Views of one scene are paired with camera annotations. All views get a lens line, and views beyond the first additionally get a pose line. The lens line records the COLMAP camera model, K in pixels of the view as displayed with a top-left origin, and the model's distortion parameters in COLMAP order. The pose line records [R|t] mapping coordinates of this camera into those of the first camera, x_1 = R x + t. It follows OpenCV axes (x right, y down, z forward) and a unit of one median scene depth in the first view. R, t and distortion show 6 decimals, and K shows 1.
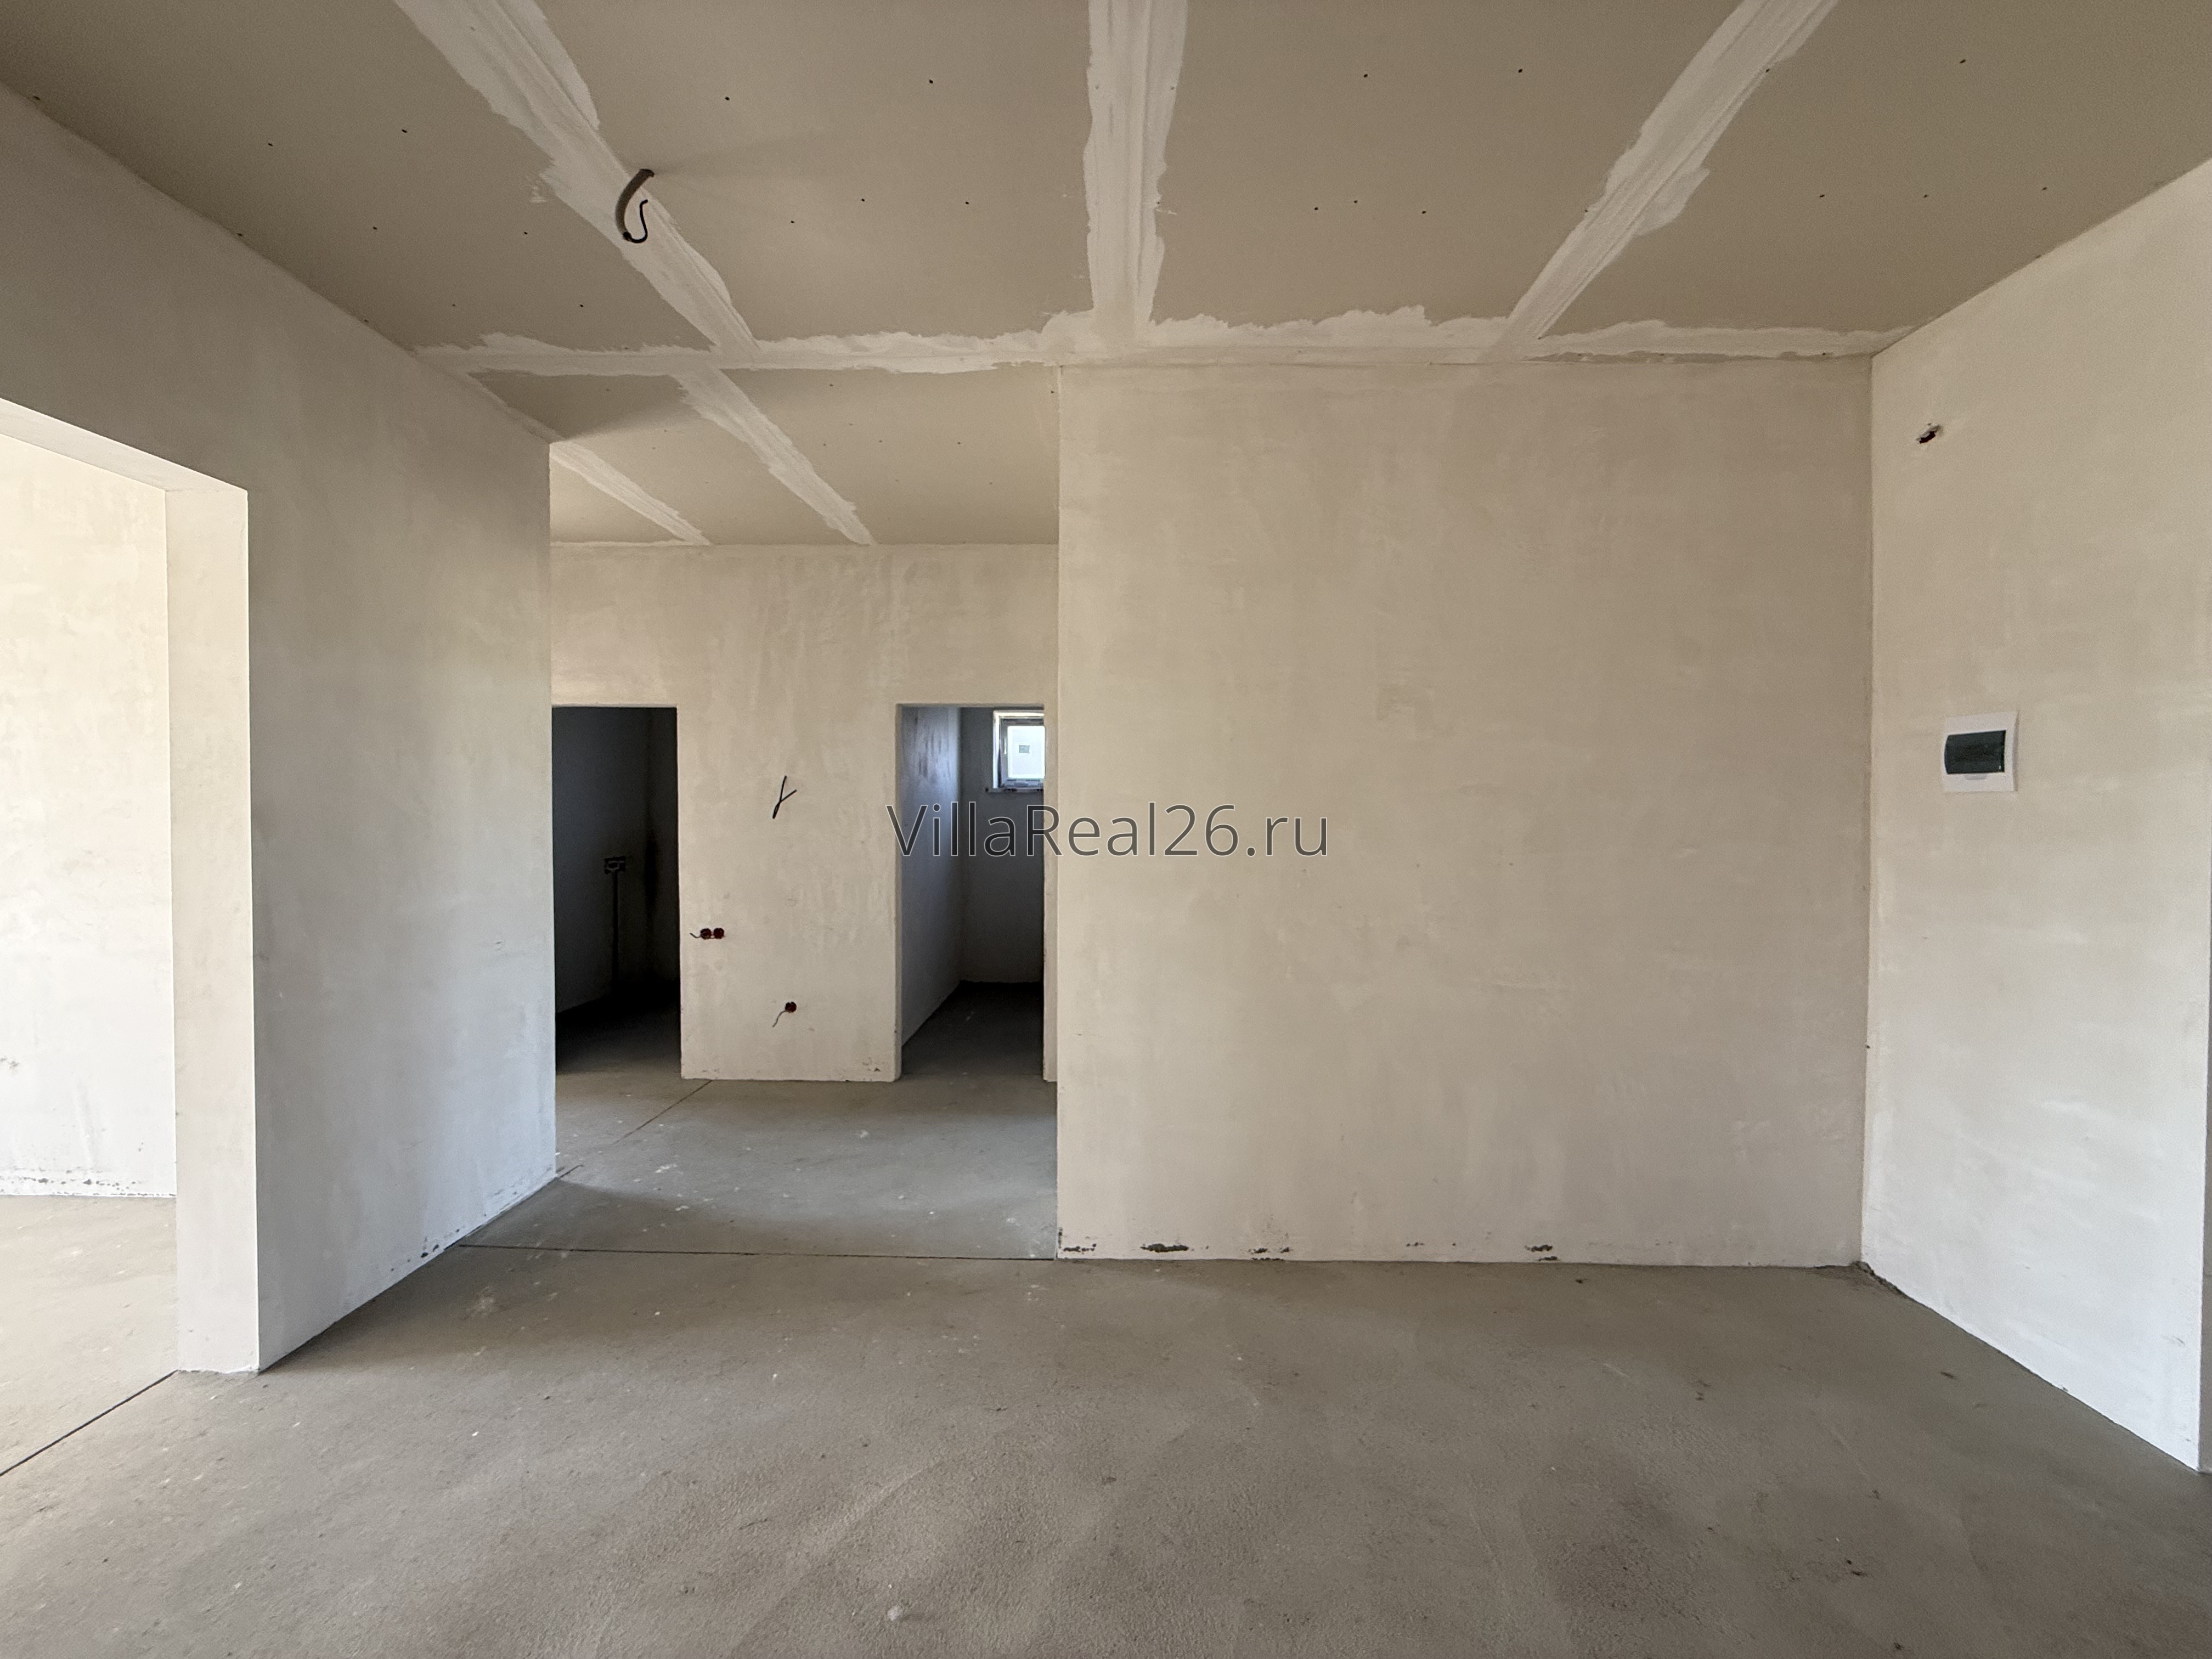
lens RADIAL K [[885.4, 0, 1101.8], [0, 885.4, 829.1], [0, 0, 1]] dist [-0.001577, 0.001750]
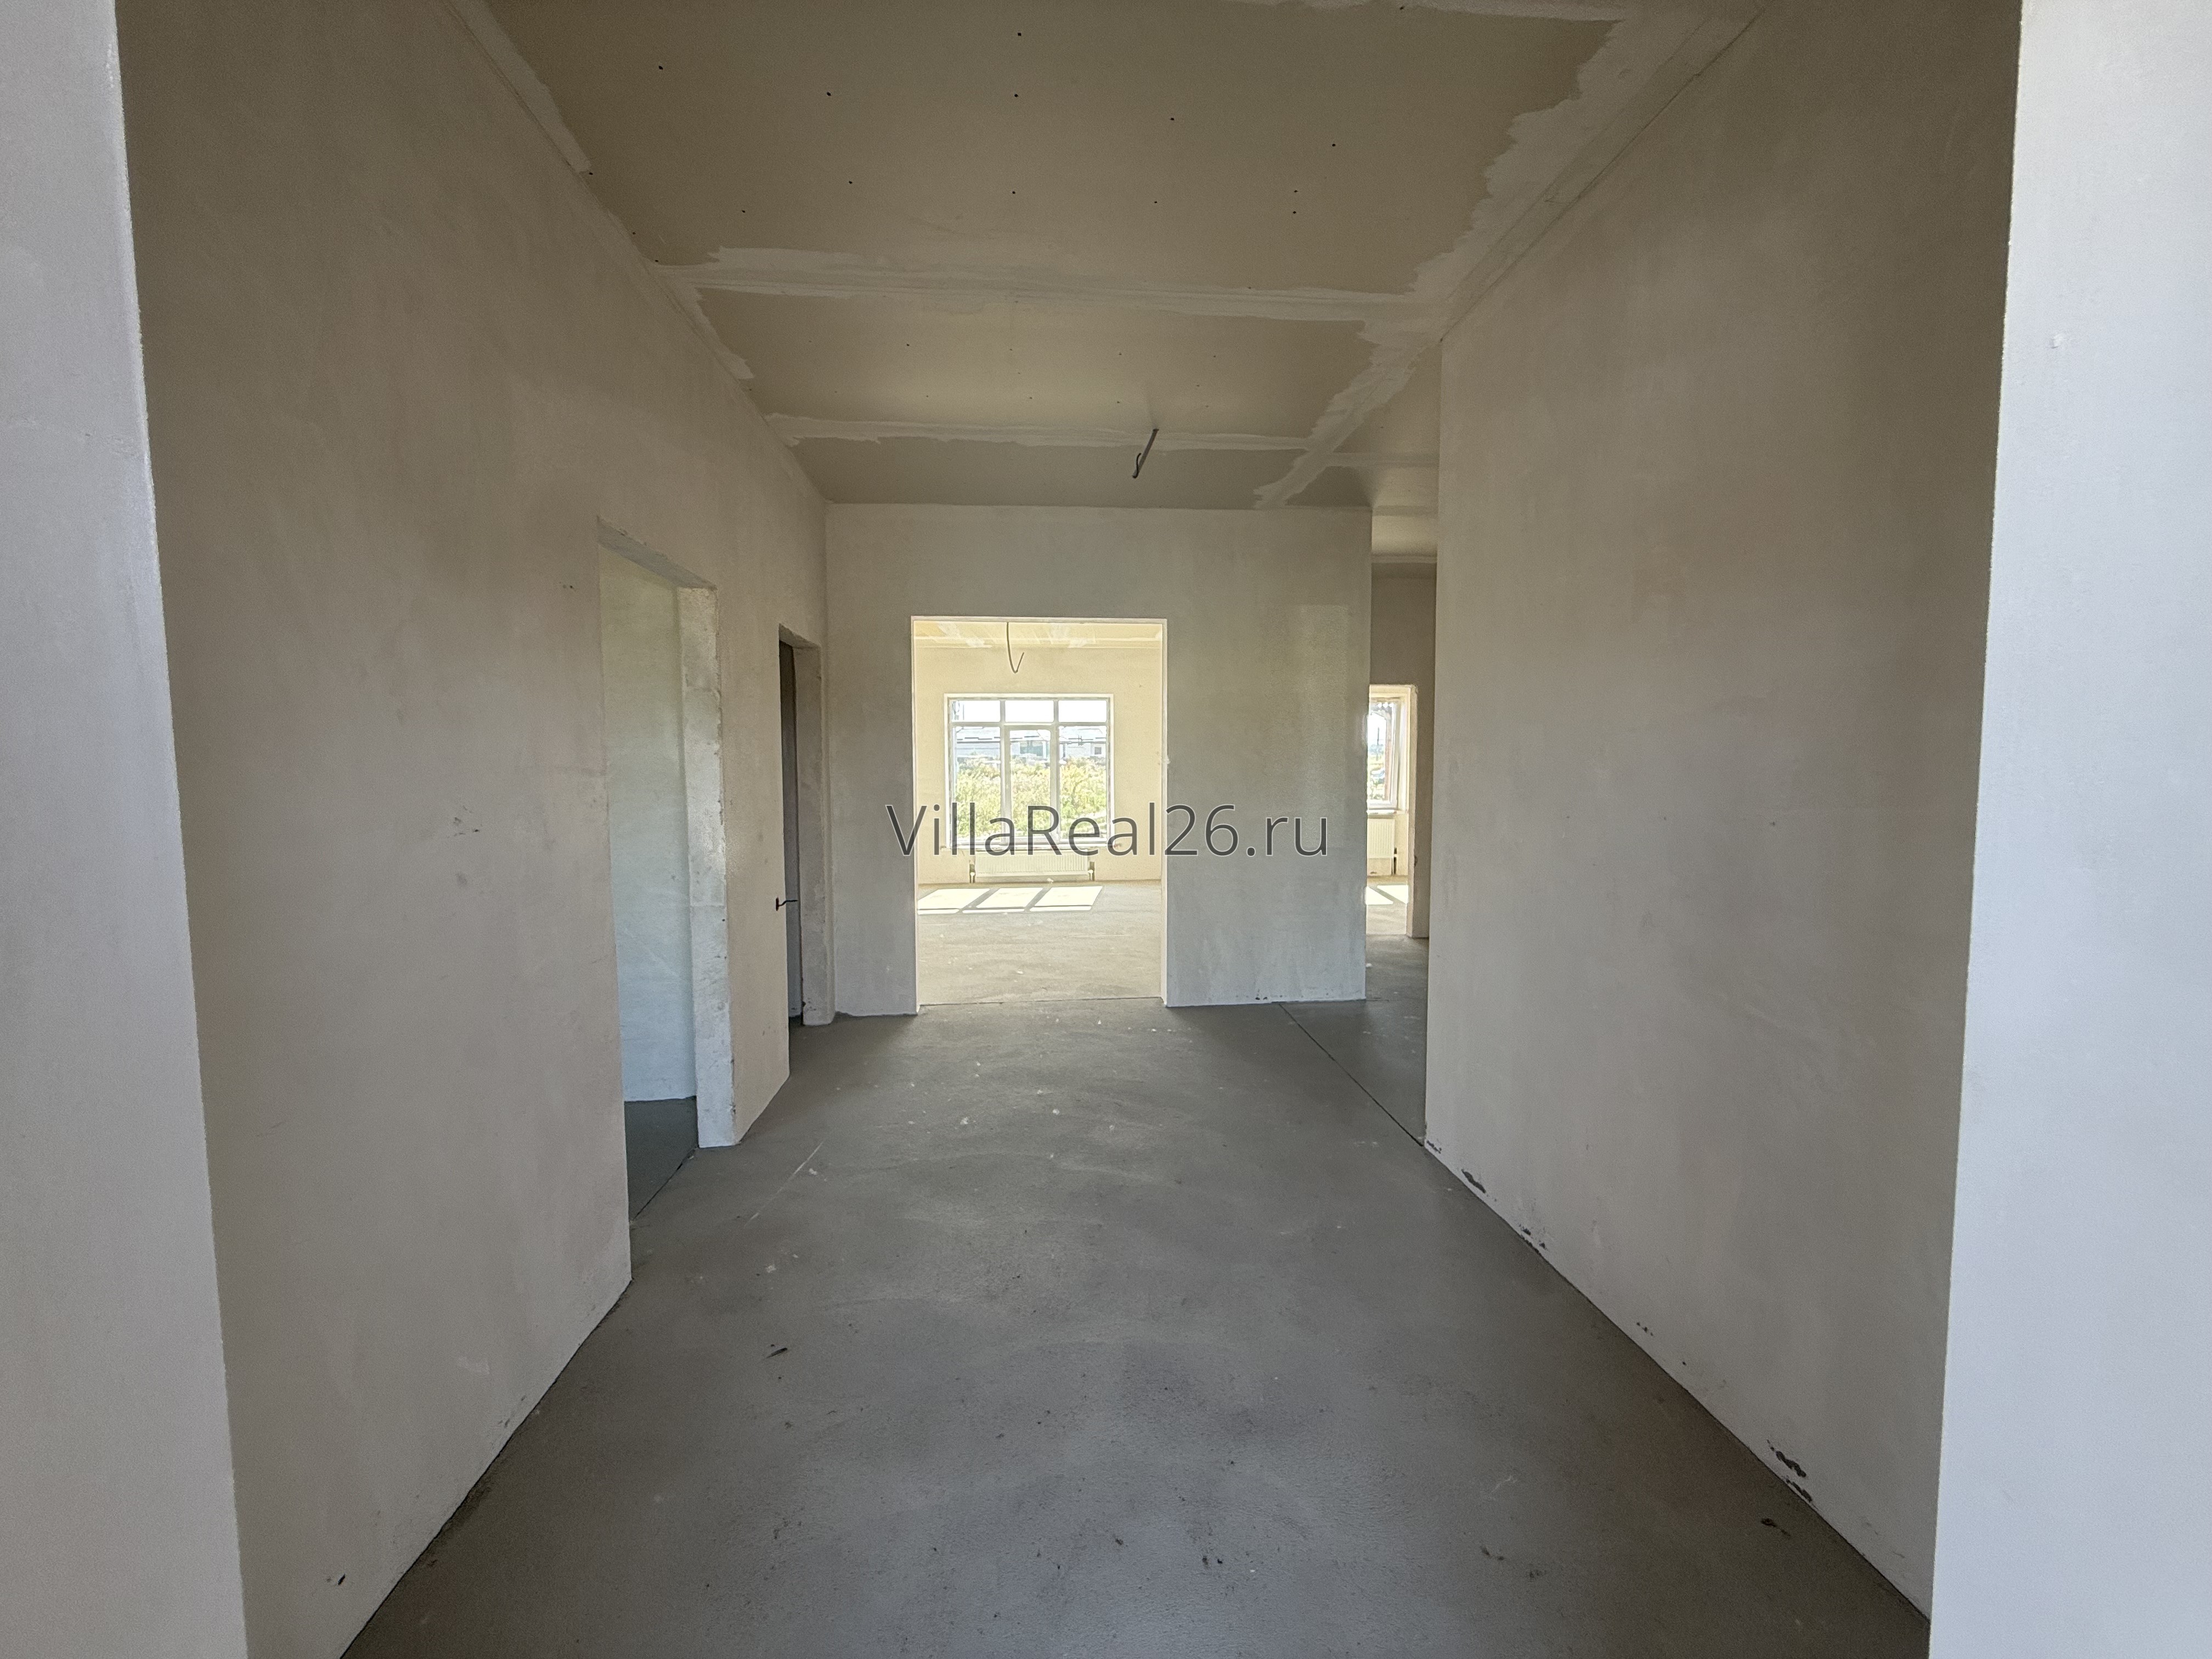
lens RADIAL K [[885.4, 0, 1097.9], [0, 885.4, 826.1], [0, 0, 1]] dist [-0.001577, 0.001750]
pose [[0.101328, 0.060184, -0.993031, 1.023047], [-0.004826, 0.998186, 0.060004, 0.007214], [0.994841, -0.001288, 0.101435, 0.471945]]
